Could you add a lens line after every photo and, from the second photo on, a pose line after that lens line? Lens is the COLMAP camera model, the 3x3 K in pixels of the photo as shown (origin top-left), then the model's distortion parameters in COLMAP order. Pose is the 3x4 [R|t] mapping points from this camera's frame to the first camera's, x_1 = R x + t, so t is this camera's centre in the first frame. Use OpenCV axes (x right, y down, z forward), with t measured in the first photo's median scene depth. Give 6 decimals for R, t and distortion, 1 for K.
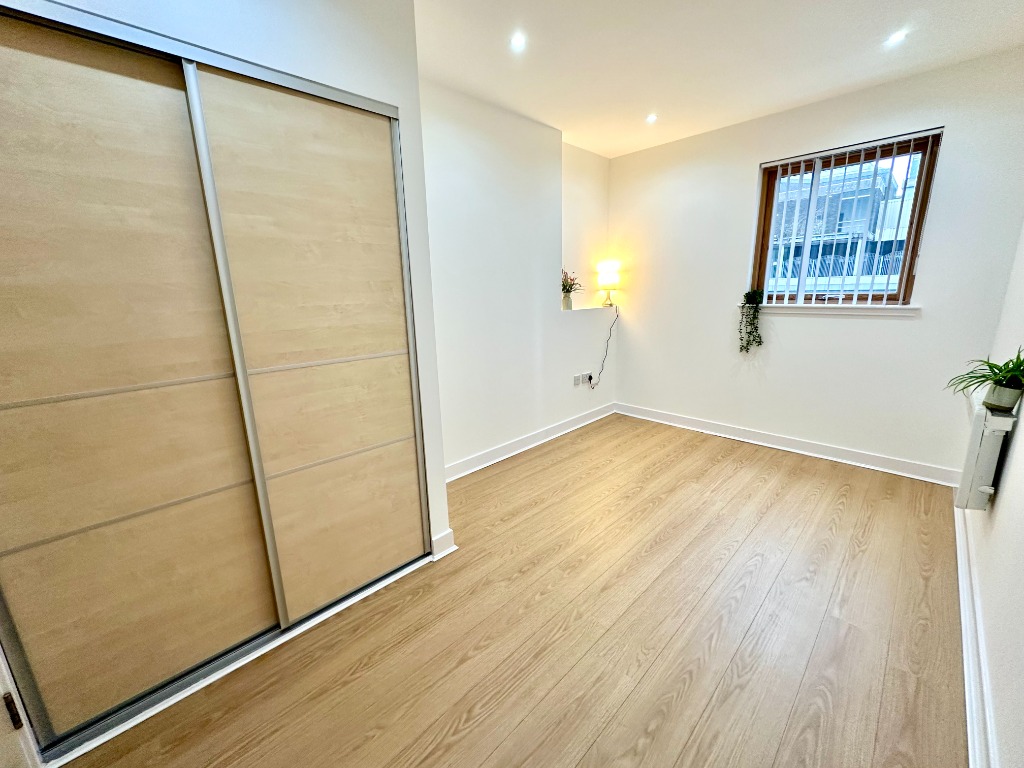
lens RADIAL K [[406.6, 0, 510.4], [0, 406.6, 381.1], [0, 0, 1]] dist [-0.004301, 0.000220]
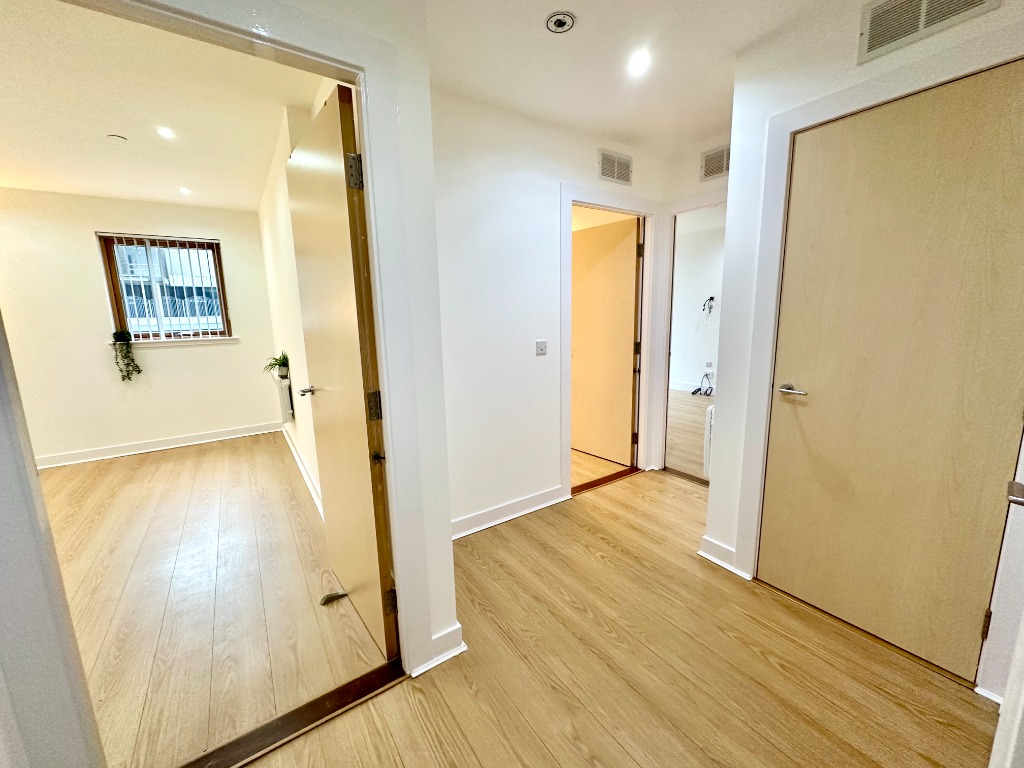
lens RADIAL K [[406.6, 0, 511.2], [0, 406.6, 384.8], [0, 0, 1]] dist [-0.004301, 0.000220]
pose [[0.171437, -0.149597, 0.973771, -0.480930], [0.235869, 0.965892, 0.106860, 0.096822], [-0.956543, 0.211363, 0.200875, -0.403617]]
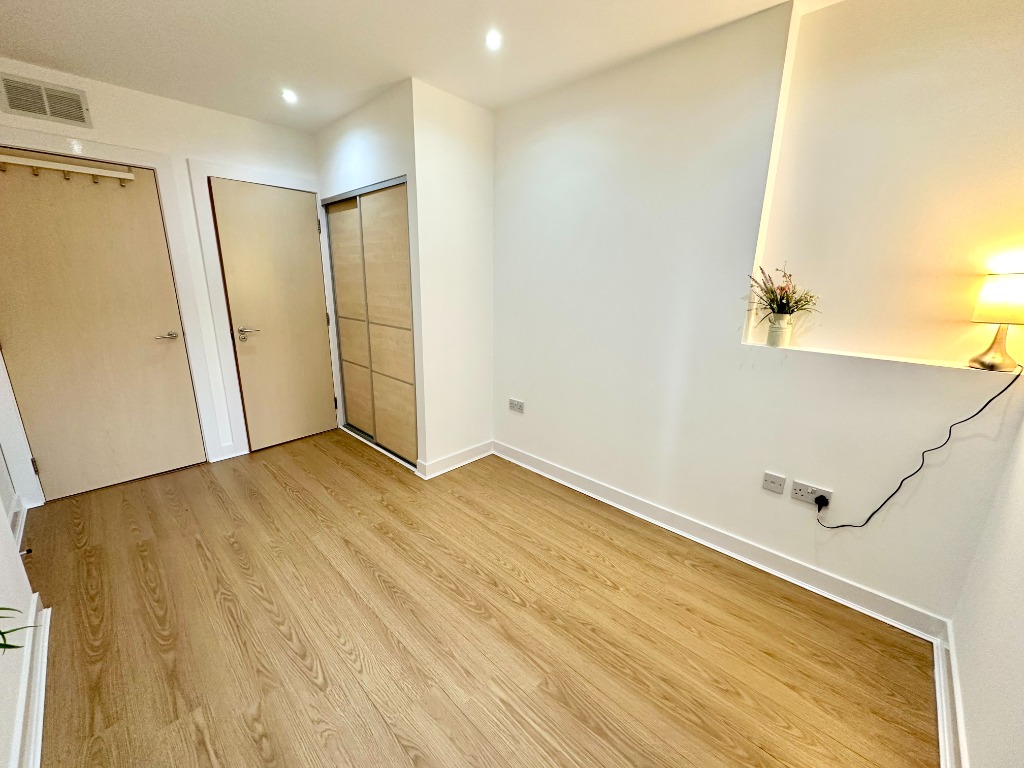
lens RADIAL K [[406.6, 0, 510.7], [0, 406.6, 378.6], [0, 0, 1]] dist [-0.004301, 0.000220]
pose [[0.036455, 0.265632, -0.963385, 0.827764], [-0.238452, 0.938492, 0.249745, -0.238103], [0.970470, 0.220617, 0.097554, 0.798958]]
